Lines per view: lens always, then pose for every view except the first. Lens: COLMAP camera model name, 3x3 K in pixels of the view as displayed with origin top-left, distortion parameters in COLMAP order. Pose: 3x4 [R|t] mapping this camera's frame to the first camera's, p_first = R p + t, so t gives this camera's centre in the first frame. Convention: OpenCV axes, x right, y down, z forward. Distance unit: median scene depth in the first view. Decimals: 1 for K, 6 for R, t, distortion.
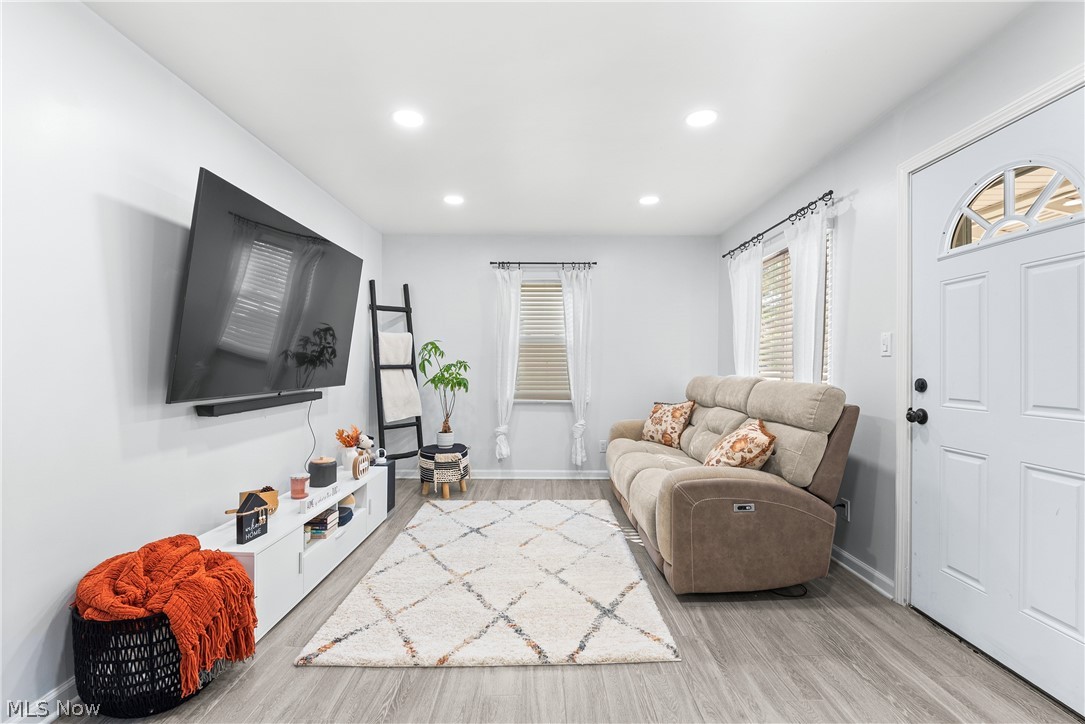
lens RADIAL K [[475.5, 0, 541.0], [0, 475.5, 368.0], [0, 0, 1]] dist [-0.009232, -0.000526]
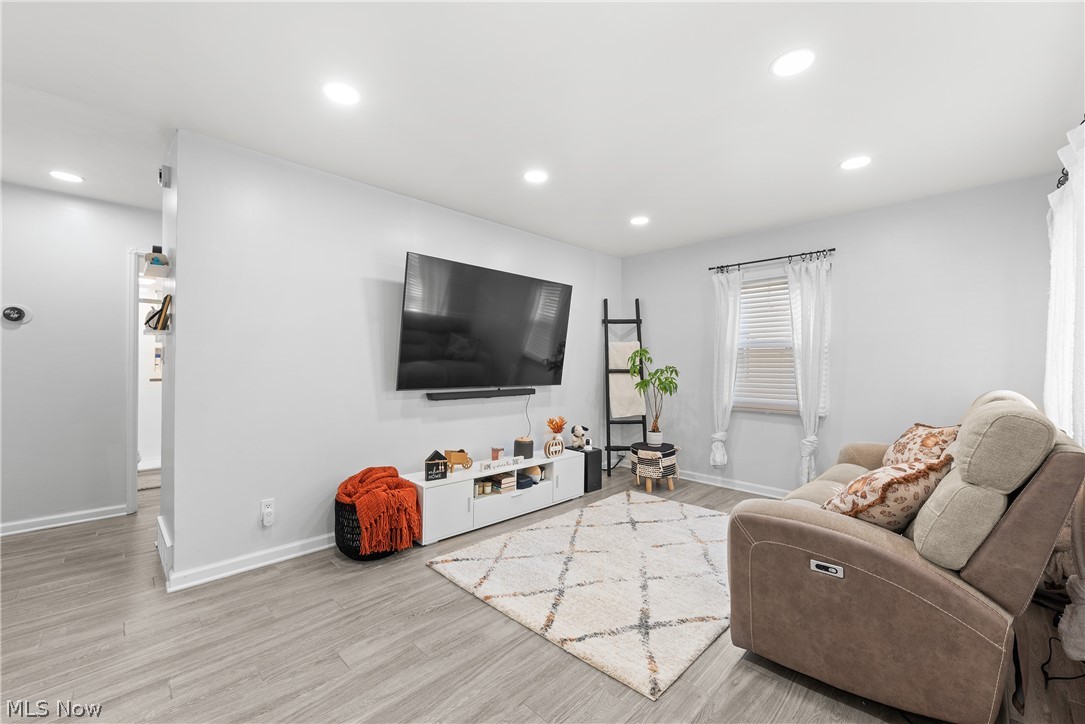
lens RADIAL K [[433.8, 0, 541.3], [0, 433.8, 365.3], [0, 0, 1]] dist [0.010183, -0.000200]
pose [[0.706096, 0.002461, -0.708111, 0.355519], [-0.012920, 0.999872, -0.009408, -0.004977], [0.707998, 0.015792, 0.706038, 0.122276]]
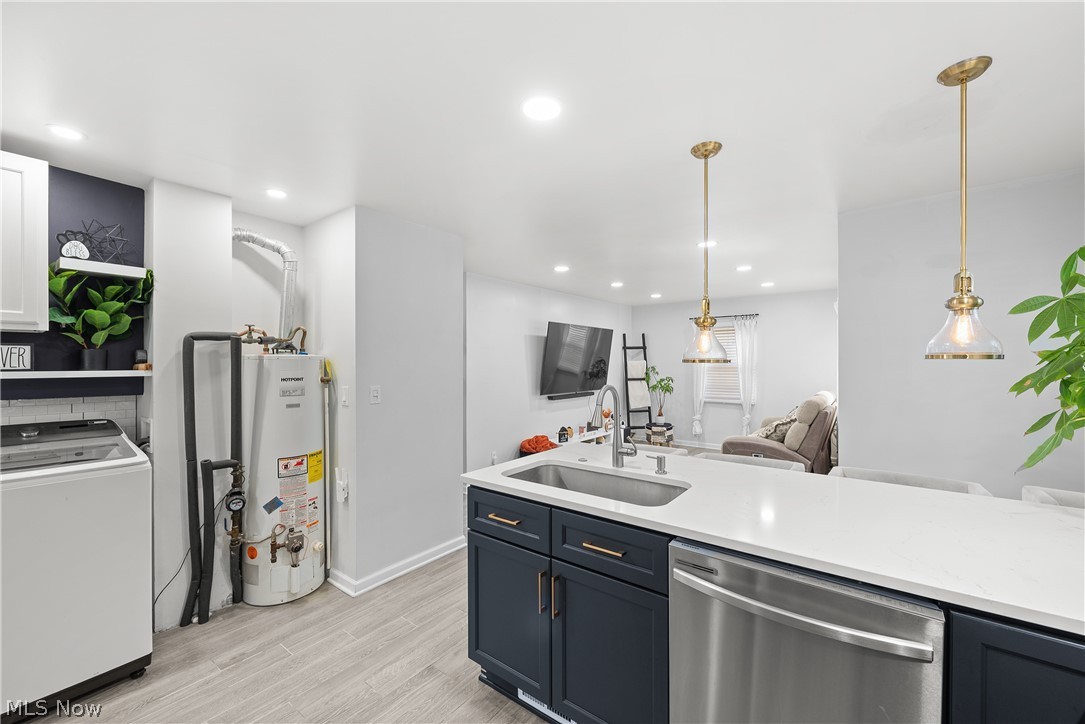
lens RADIAL K [[433.8, 0, 541.3], [0, 433.8, 365.3], [0, 0, 1]] dist [0.010183, -0.000200]
pose [[0.792137, -0.001260, -0.610343, 0.506280], [-0.000960, 0.999994, -0.003310, -0.059609], [0.610343, 0.003208, 0.792131, -0.666248]]
